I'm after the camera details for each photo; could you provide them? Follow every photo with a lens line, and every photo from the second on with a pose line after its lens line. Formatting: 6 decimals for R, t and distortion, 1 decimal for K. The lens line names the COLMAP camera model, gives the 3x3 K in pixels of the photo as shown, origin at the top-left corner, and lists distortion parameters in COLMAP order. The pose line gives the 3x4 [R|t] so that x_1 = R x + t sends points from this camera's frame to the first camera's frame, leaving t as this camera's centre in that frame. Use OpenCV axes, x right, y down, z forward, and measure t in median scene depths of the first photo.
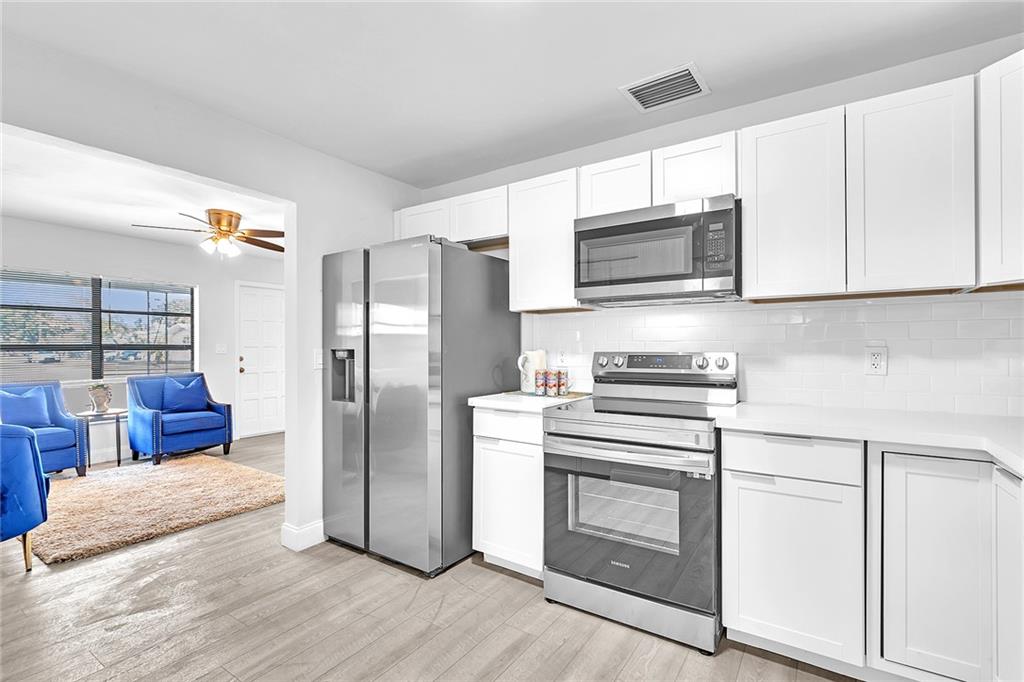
lens RADIAL K [[469.4, 0, 511.9], [0, 469.4, 346.9], [0, 0, 1]] dist [-0.005759, 0.002446]
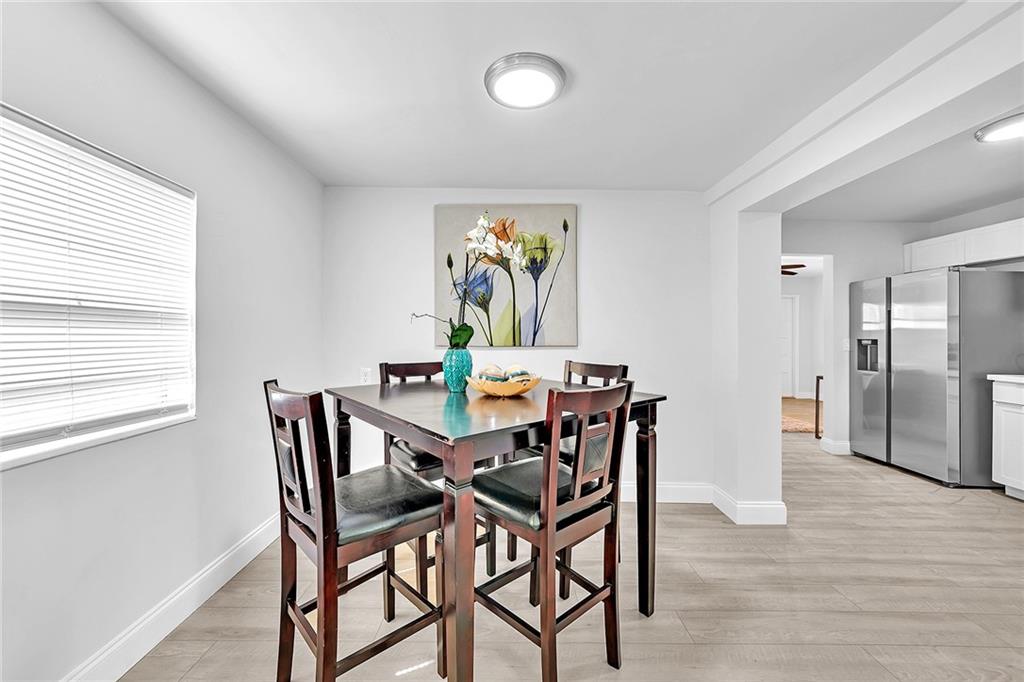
lens RADIAL K [[382.0, 0, 520.7], [0, 382.0, 333.2], [0, 0, 1]] dist [0.000990, 0.000802]
pose [[0.552266, 0.000239, -0.833668, 0.092384], [0.001156, 0.999999, 0.001052, -0.019580], [0.833667, -0.001545, 0.552265, -0.803861]]
